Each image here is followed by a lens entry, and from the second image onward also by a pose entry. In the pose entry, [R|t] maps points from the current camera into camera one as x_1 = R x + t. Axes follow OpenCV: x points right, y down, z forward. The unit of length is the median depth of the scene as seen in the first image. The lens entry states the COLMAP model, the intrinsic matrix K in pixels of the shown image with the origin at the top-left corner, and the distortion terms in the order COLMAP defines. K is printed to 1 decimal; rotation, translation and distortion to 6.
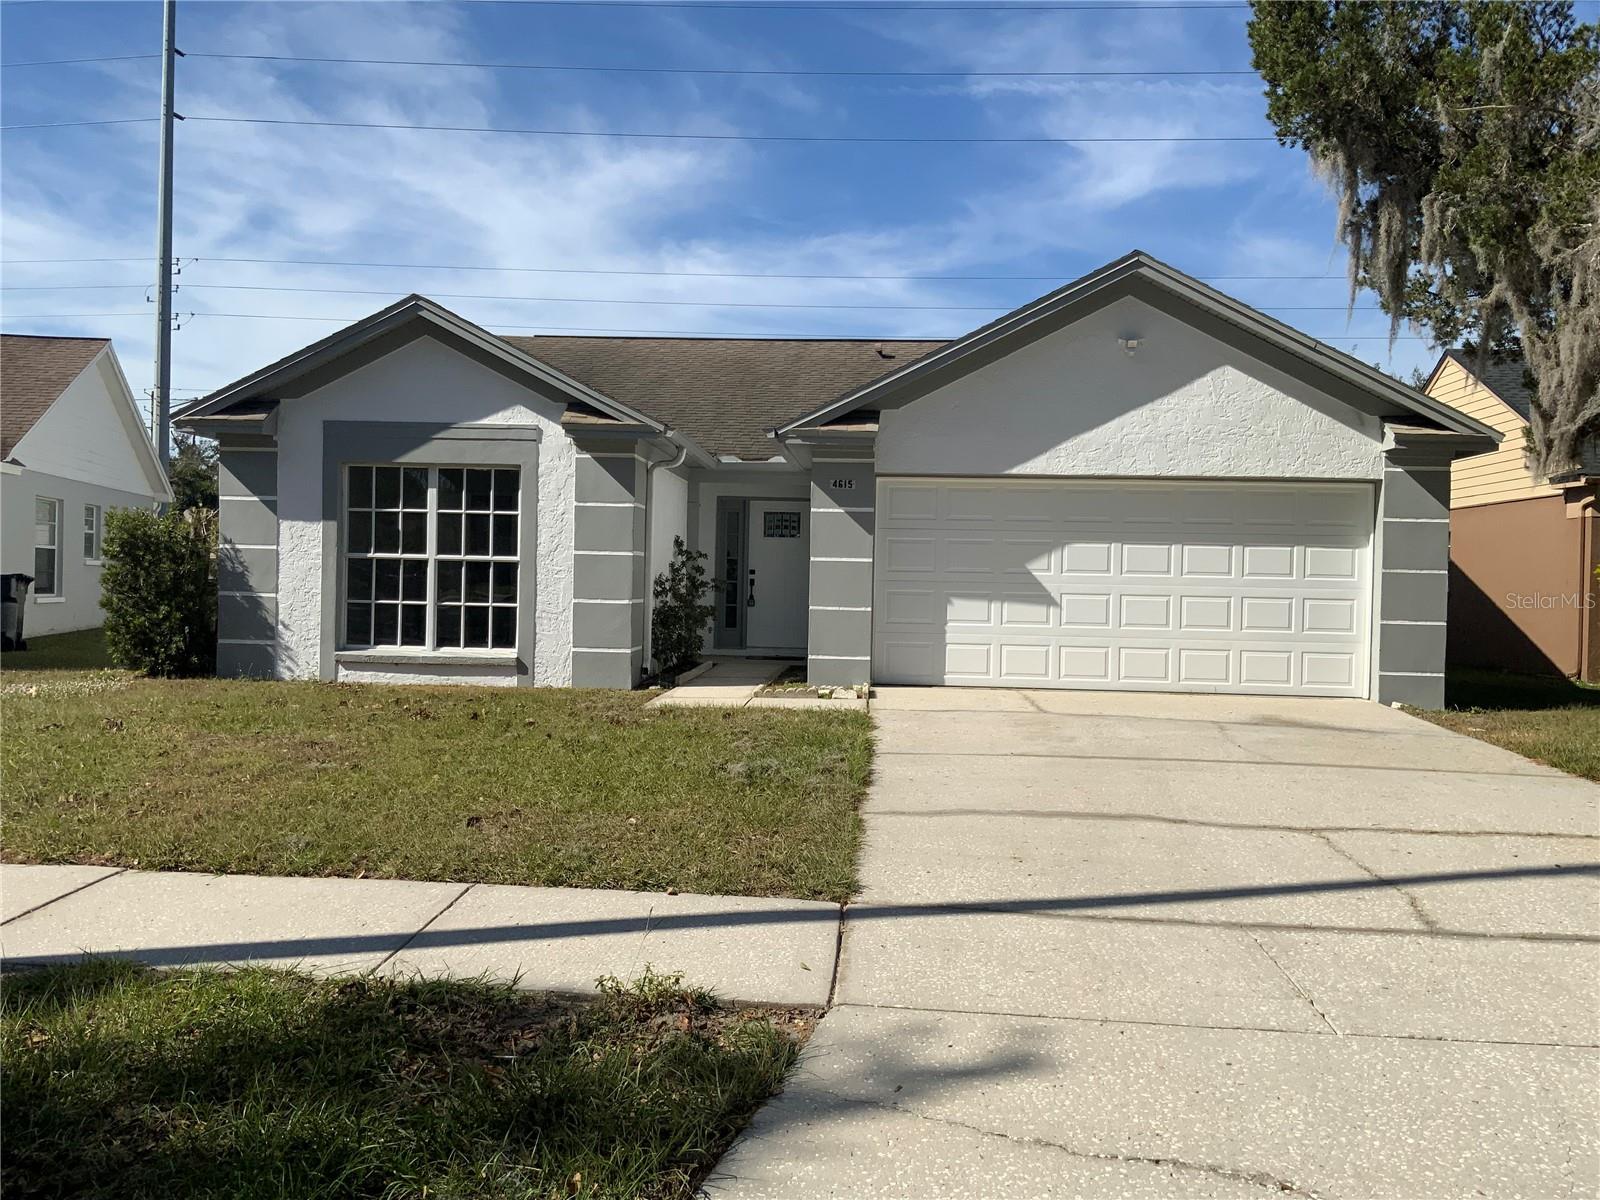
lens RADIAL K [[1319.8, 0, 839.9], [0, 1319.8, 605.5], [0, 0, 1]] dist [0.268920, -0.787223]
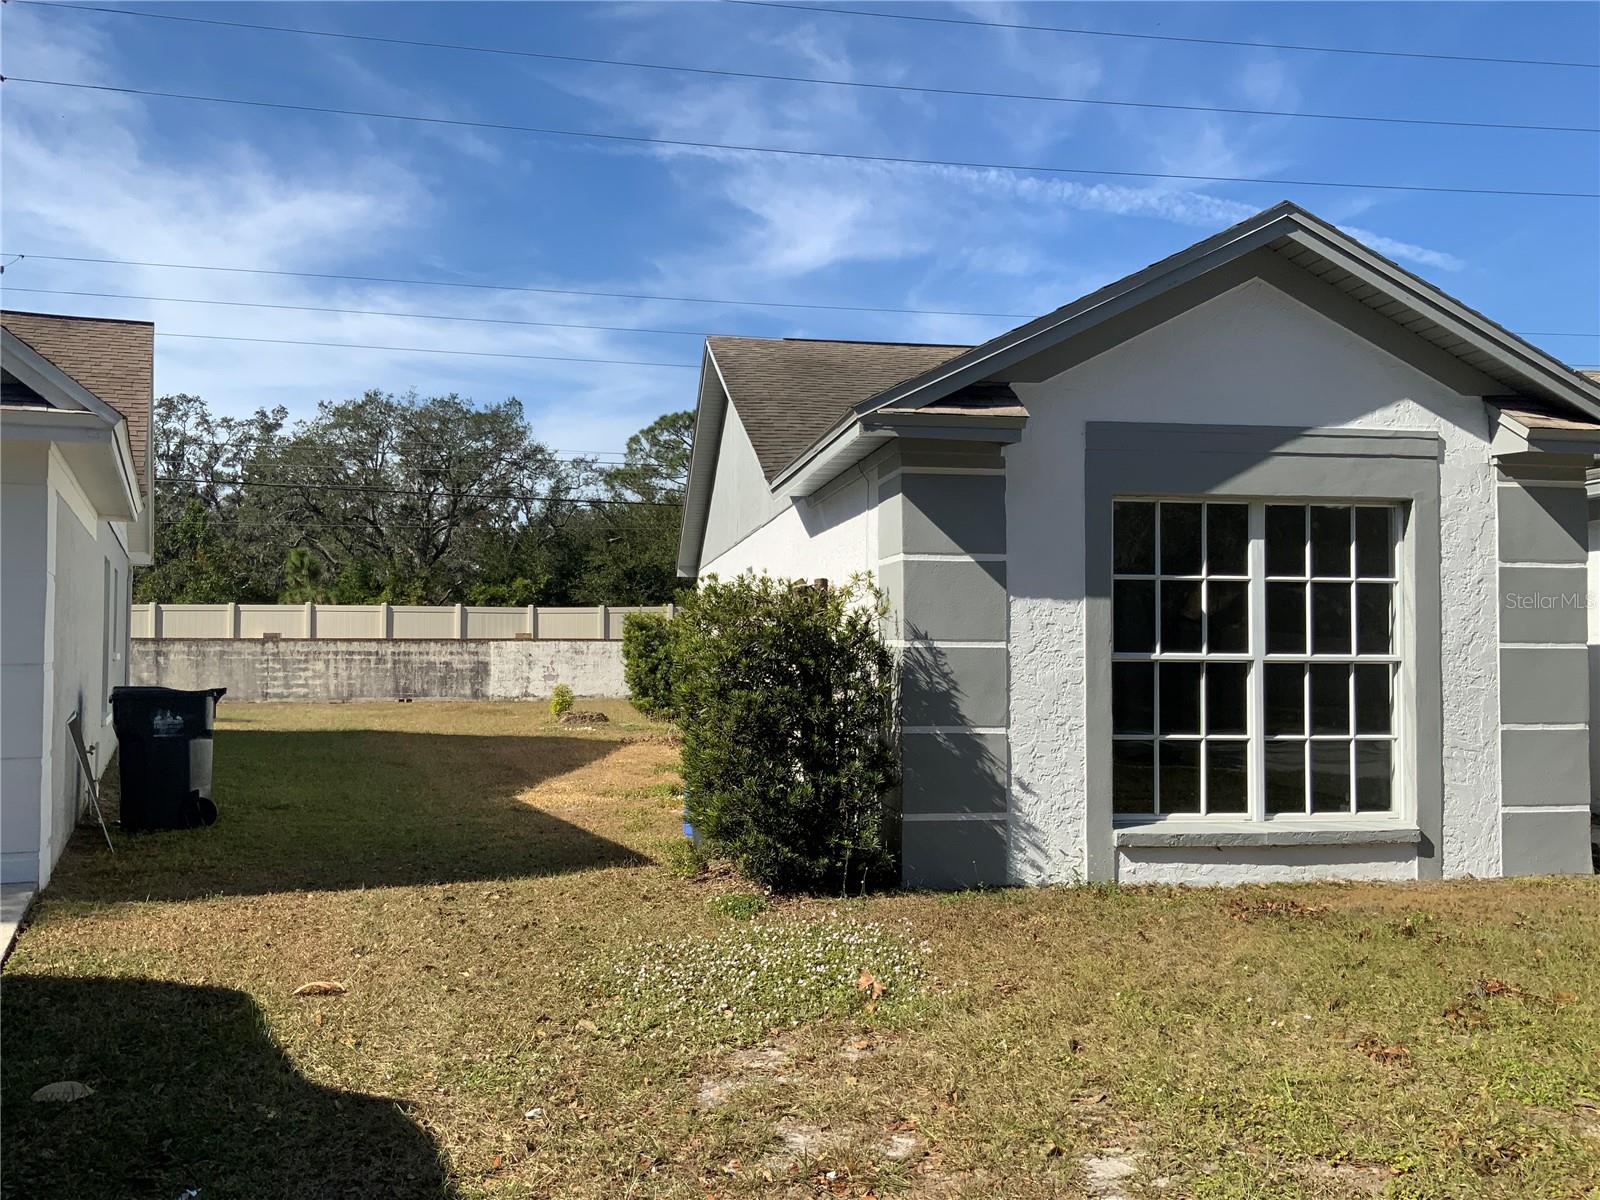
lens RADIAL K [[1361.6, 0, 800.0], [0, 1361.6, 600.0], [0, 0, 1]] dist [0.079687, -0.202881]
pose [[0.976374, -0.008719, 0.215914, -0.620745], [0.020022, 0.998538, -0.050218, -0.035199], [-0.215160, 0.053355, 0.975120, 0.464375]]
